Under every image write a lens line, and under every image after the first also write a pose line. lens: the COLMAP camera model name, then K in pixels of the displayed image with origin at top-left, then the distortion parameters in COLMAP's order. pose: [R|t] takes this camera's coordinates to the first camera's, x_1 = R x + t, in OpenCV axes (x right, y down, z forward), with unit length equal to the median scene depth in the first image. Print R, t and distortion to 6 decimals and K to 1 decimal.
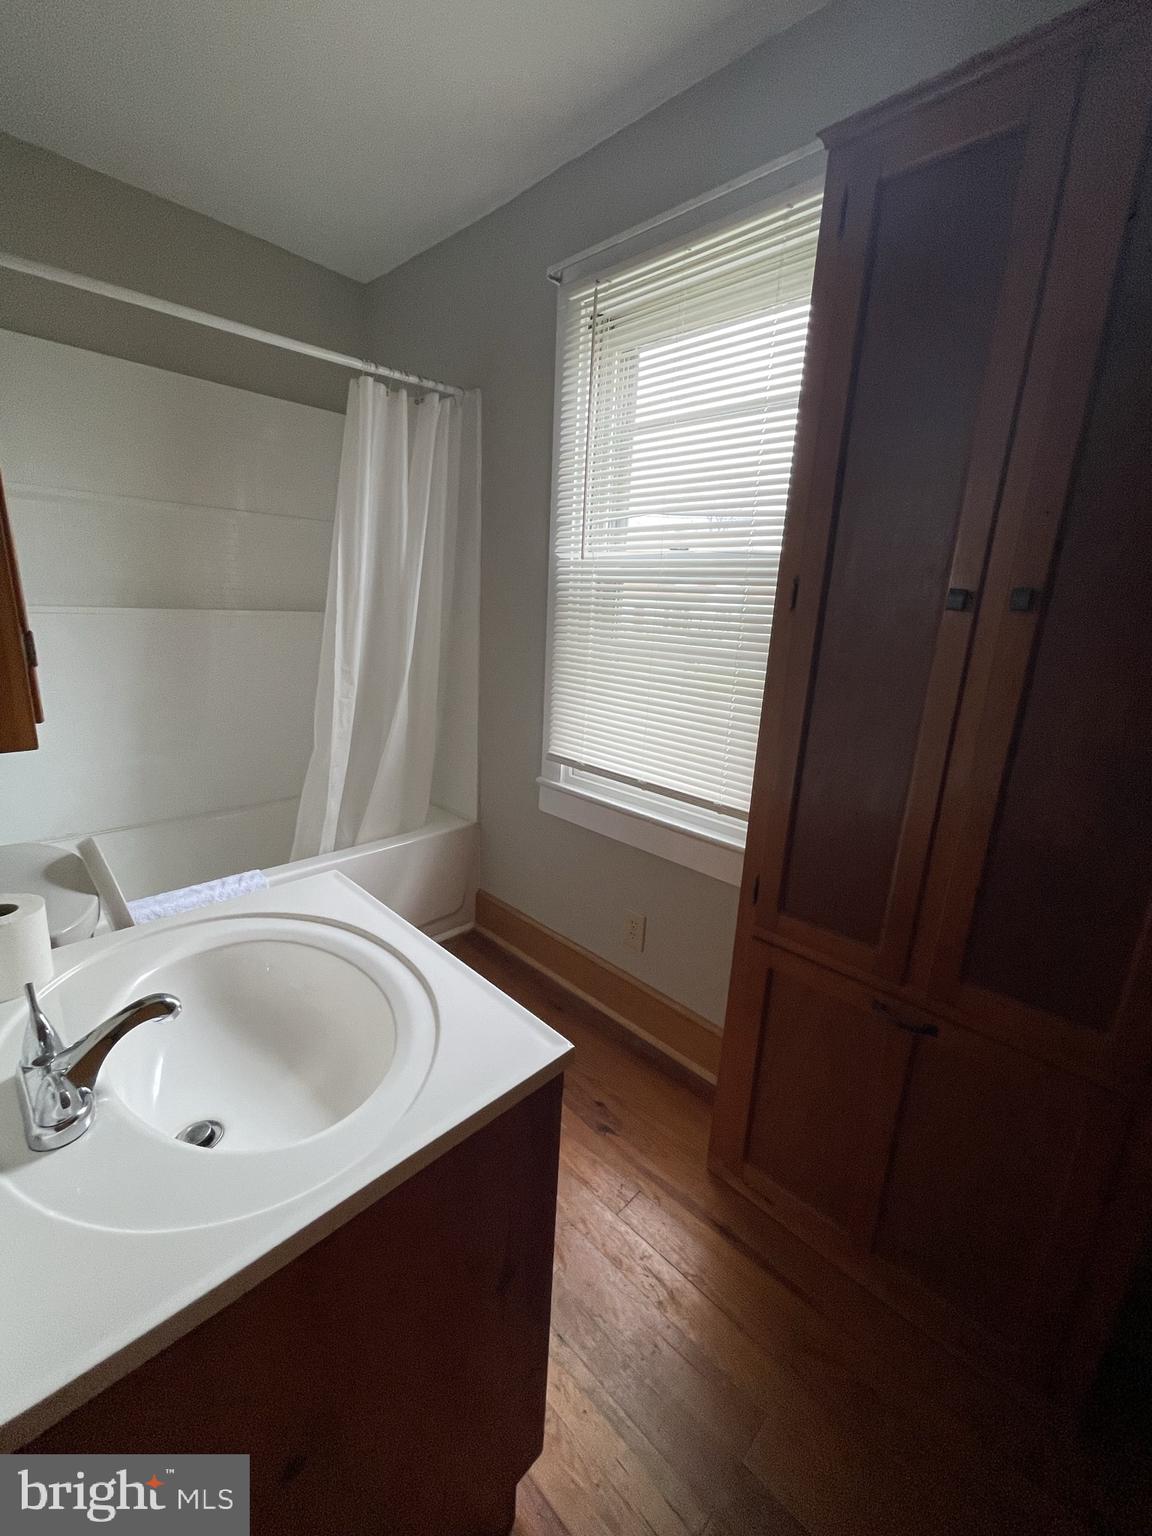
lens RADIAL K [[623.1, 0, 580.1], [0, 623.1, 760.4], [0, 0, 1]] dist [0.000598, 0.004231]
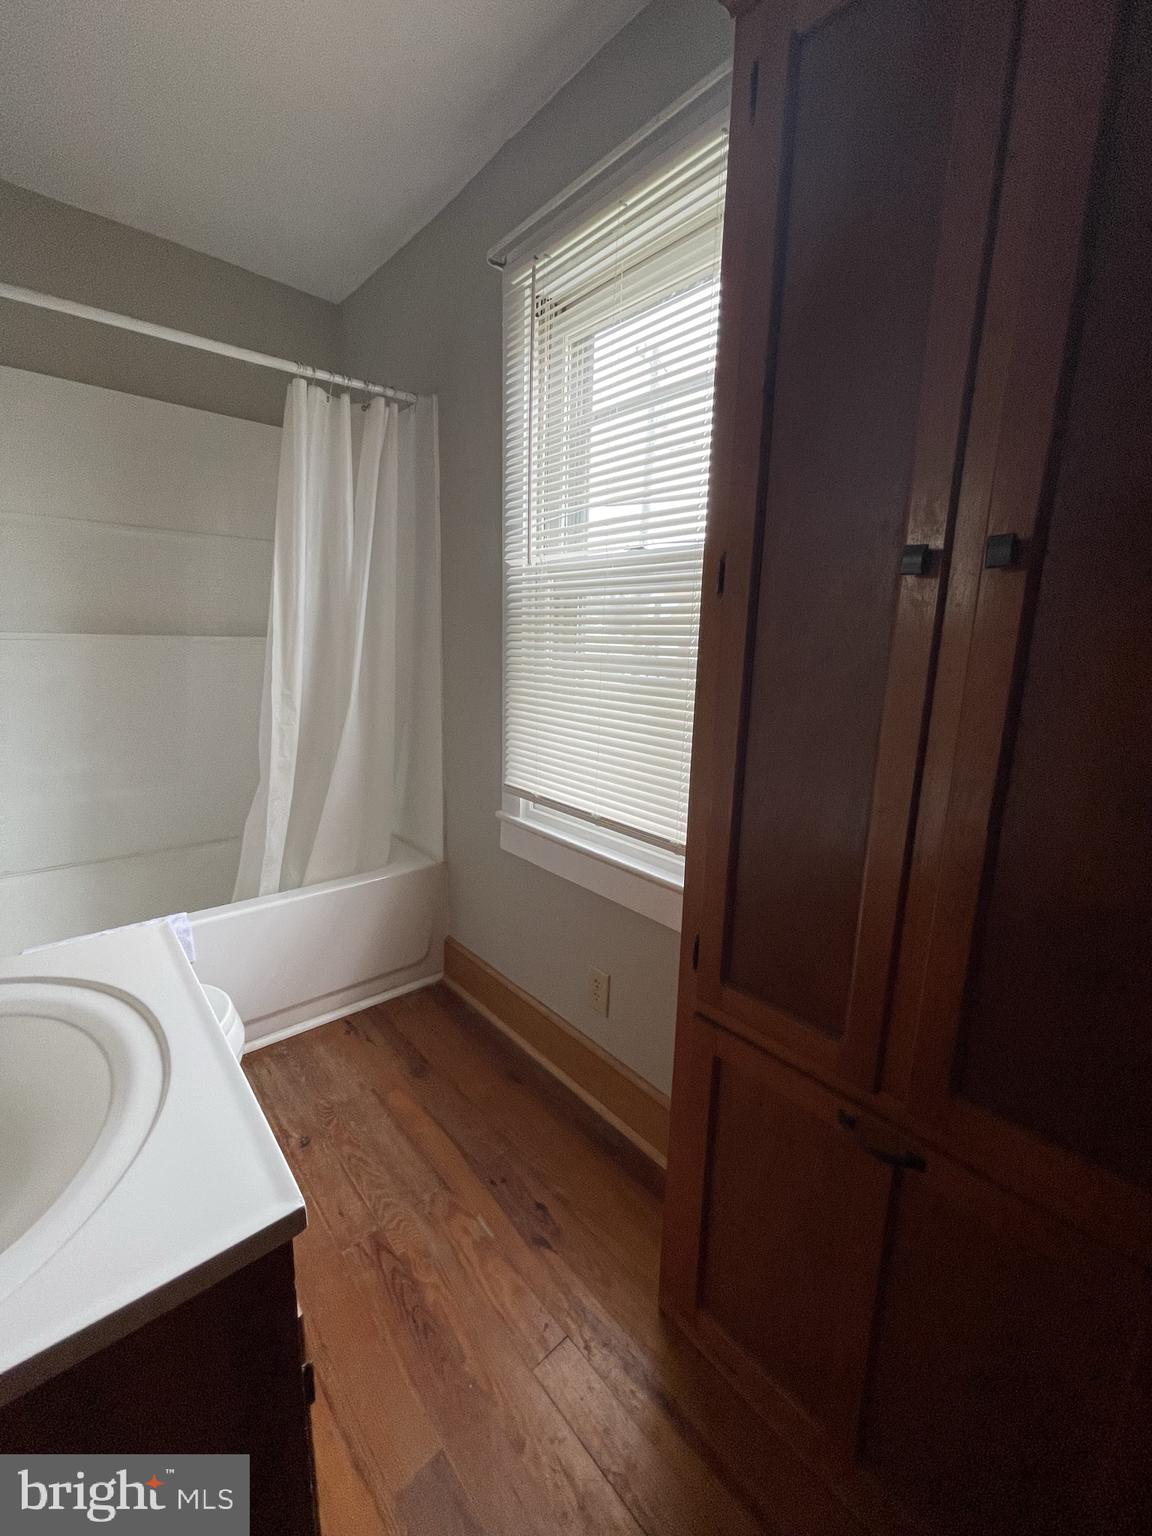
lens RADIAL K [[623.1, 0, 580.1], [0, 623.1, 760.4], [0, 0, 1]] dist [0.000598, 0.004231]
pose [[0.996532, -0.005809, -0.083002, 0.141126], [0.000831, 0.998205, -0.059881, 0.008556], [0.083201, 0.059605, 0.994749, 0.133149]]
